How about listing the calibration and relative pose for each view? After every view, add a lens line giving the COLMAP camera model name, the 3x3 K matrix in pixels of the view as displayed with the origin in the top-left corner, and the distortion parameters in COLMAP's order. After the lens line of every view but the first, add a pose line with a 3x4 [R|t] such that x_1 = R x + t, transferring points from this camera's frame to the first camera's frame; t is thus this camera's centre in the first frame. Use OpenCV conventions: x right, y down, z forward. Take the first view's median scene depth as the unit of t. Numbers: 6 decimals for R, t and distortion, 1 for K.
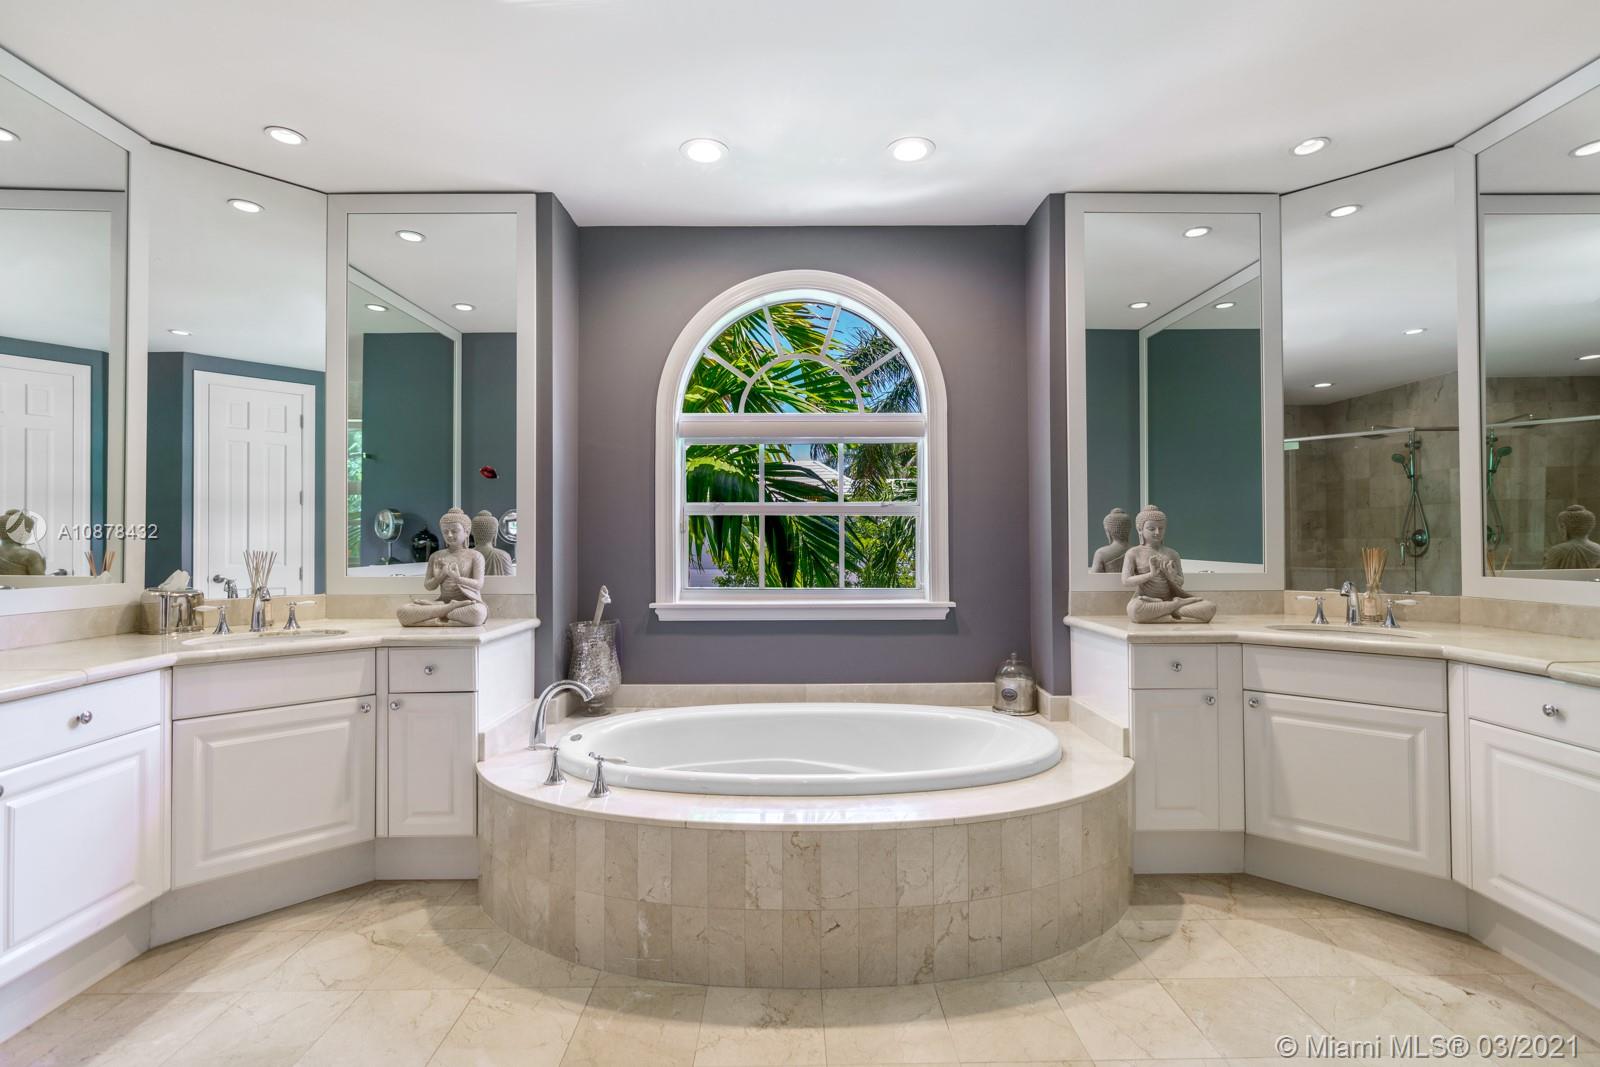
lens RADIAL K [[733.1, 0, 799.8], [0, 733.1, 535.4], [0, 0, 1]] dist [-0.000729, 0.000055]
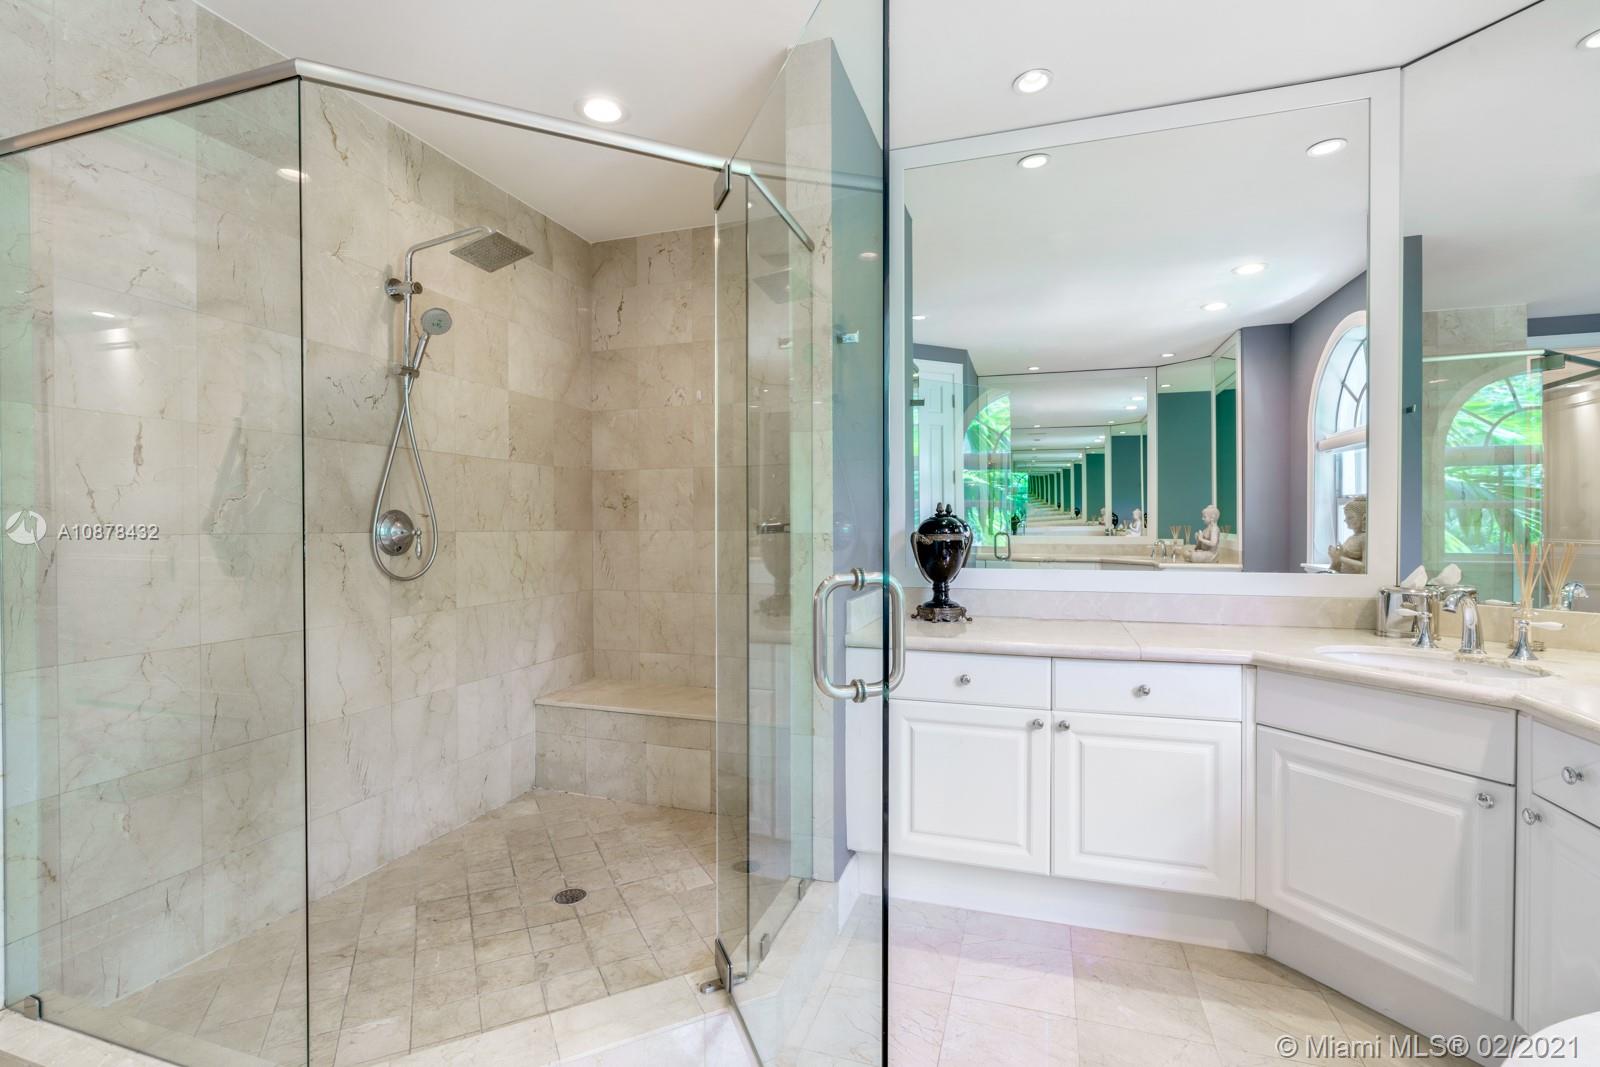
lens RADIAL K [[733.1, 0, 802.6], [0, 733.1, 533.9], [0, 0, 1]] dist [-0.000729, 0.000055]
pose [[-0.329855, 0.015643, -0.943902, 0.214662], [0.016018, 0.999812, 0.010972, -0.009211], [0.943896, -0.011500, -0.330043, 0.763163]]
